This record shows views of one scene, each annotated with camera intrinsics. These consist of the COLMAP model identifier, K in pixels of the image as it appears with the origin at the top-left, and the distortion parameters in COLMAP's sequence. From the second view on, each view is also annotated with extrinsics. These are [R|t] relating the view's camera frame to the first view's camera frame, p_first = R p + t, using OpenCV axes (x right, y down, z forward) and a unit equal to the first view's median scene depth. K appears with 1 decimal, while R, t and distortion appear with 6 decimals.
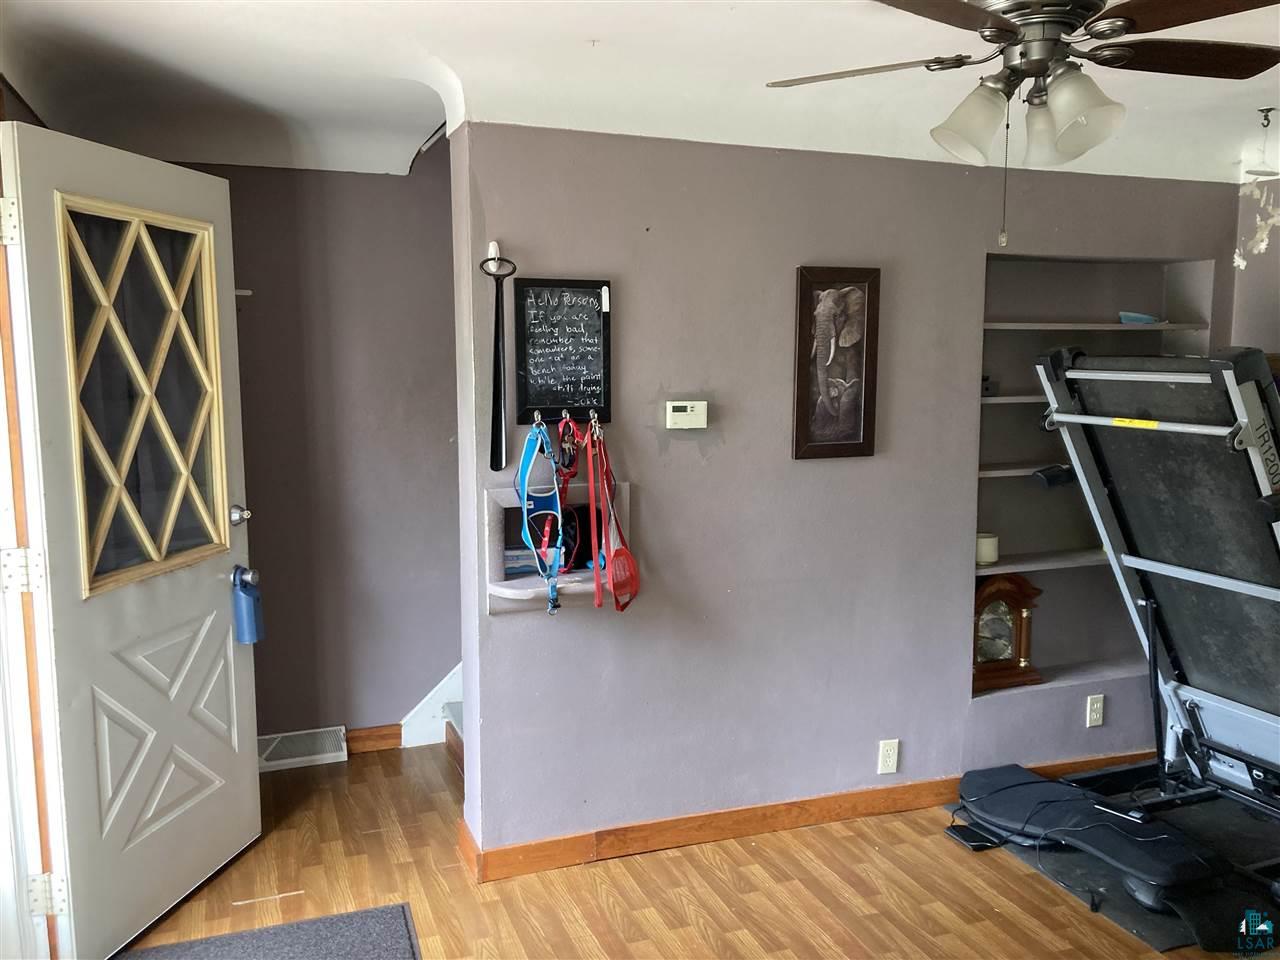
lens RADIAL K [[1051.7, 0, 640.0], [0, 1051.7, 480.0], [0, 0, 1]] dist [0.011614, -0.002628]
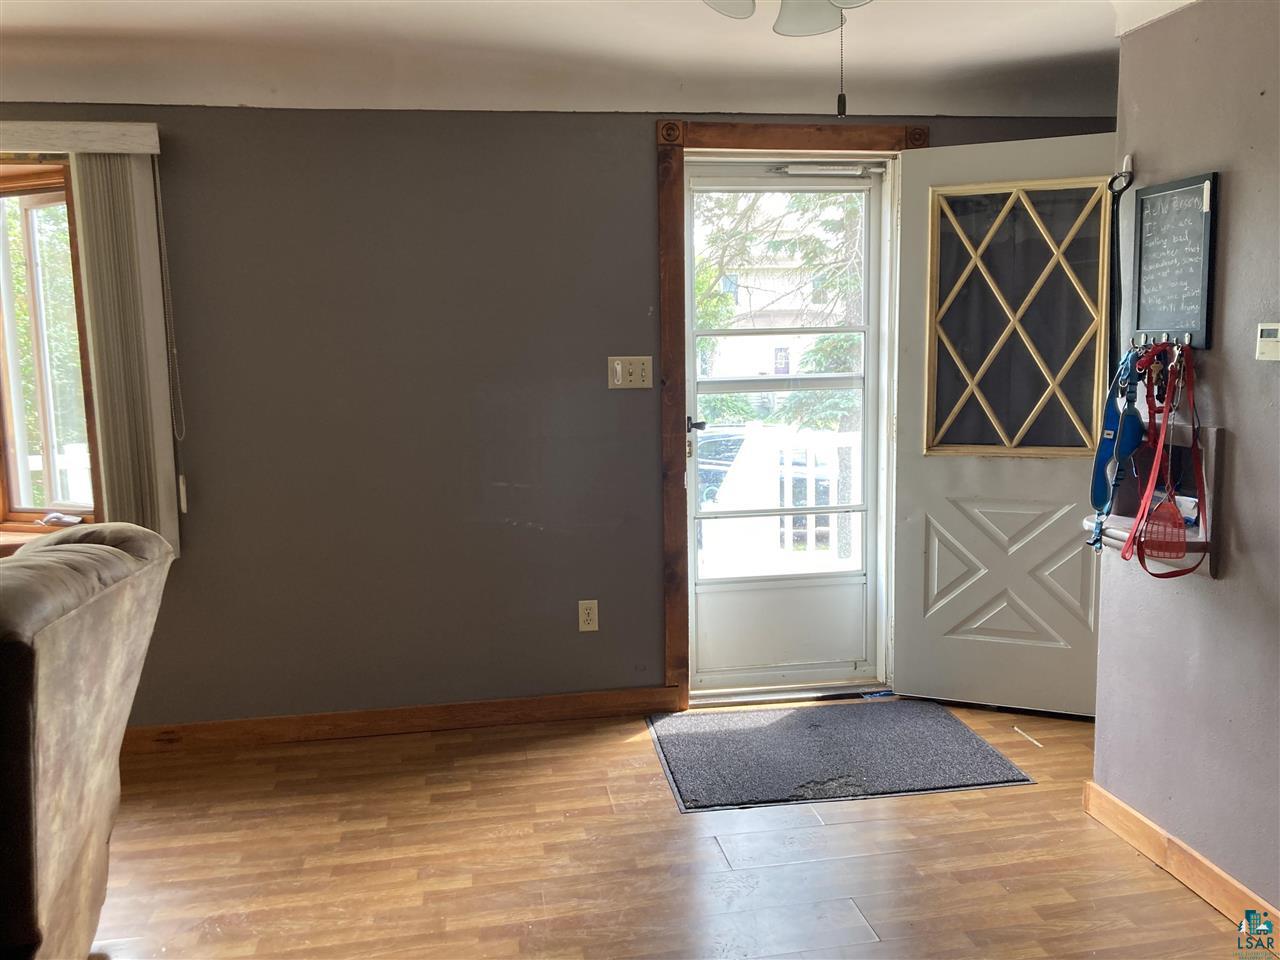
lens RADIAL K [[1051.7, 0, 640.0], [0, 1051.7, 480.0], [0, 0, 1]] dist [0.011614, -0.002628]
pose [[-0.207617, 0.130447, -0.969473, 0.915366], [-0.098253, 0.983276, 0.153346, -0.039757], [0.973263, 0.127091, -0.191328, 0.787627]]
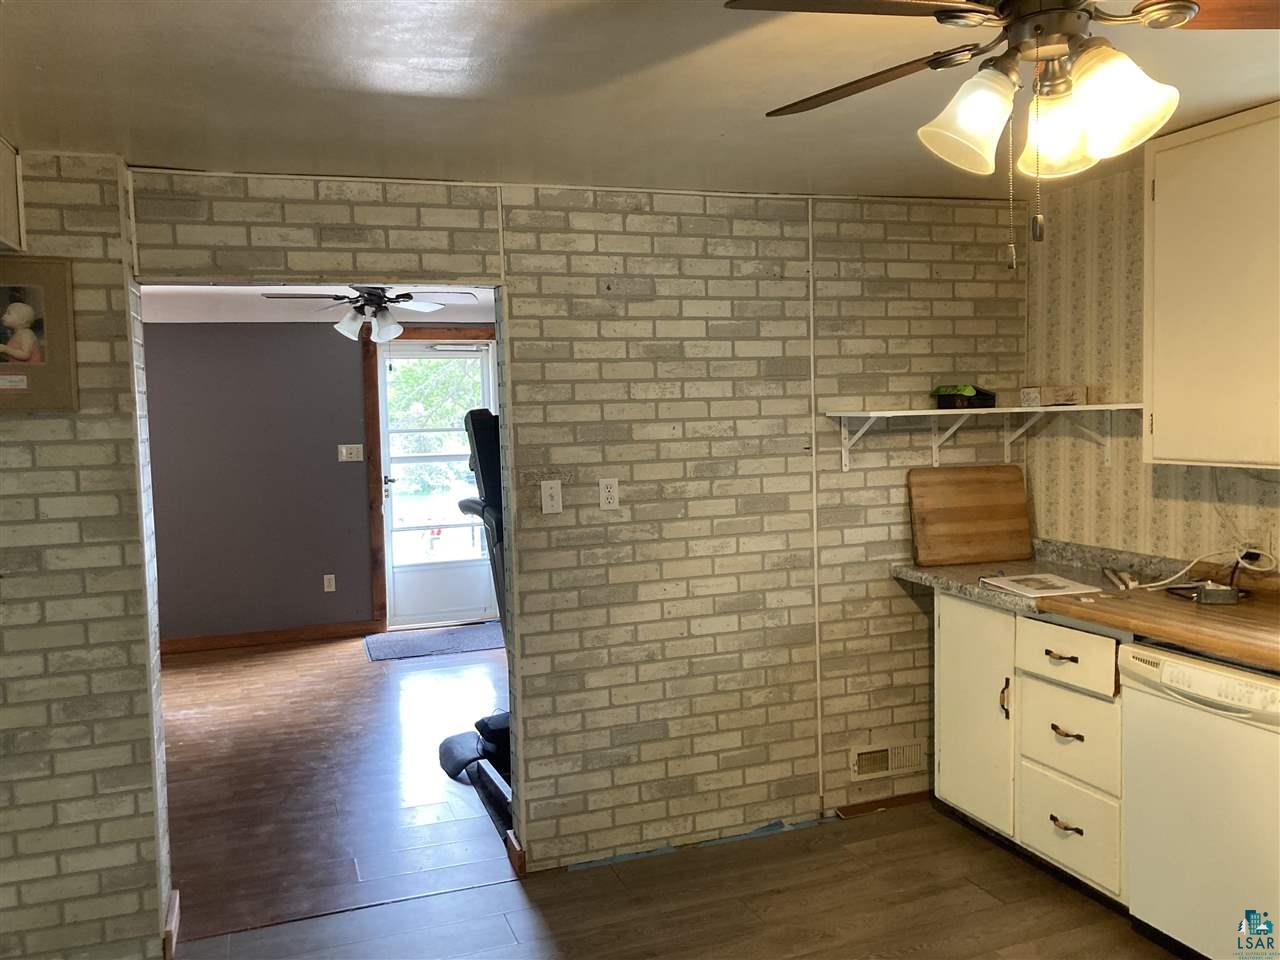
lens RADIAL K [[1051.7, 0, 640.0], [0, 1051.7, 480.0], [0, 0, 1]] dist [0.011614, -0.002628]
pose [[-0.022286, 0.061898, -0.997834, 2.075344], [-0.099509, 0.992988, 0.063820, -0.130676], [0.994787, 0.100716, -0.015970, 1.222852]]
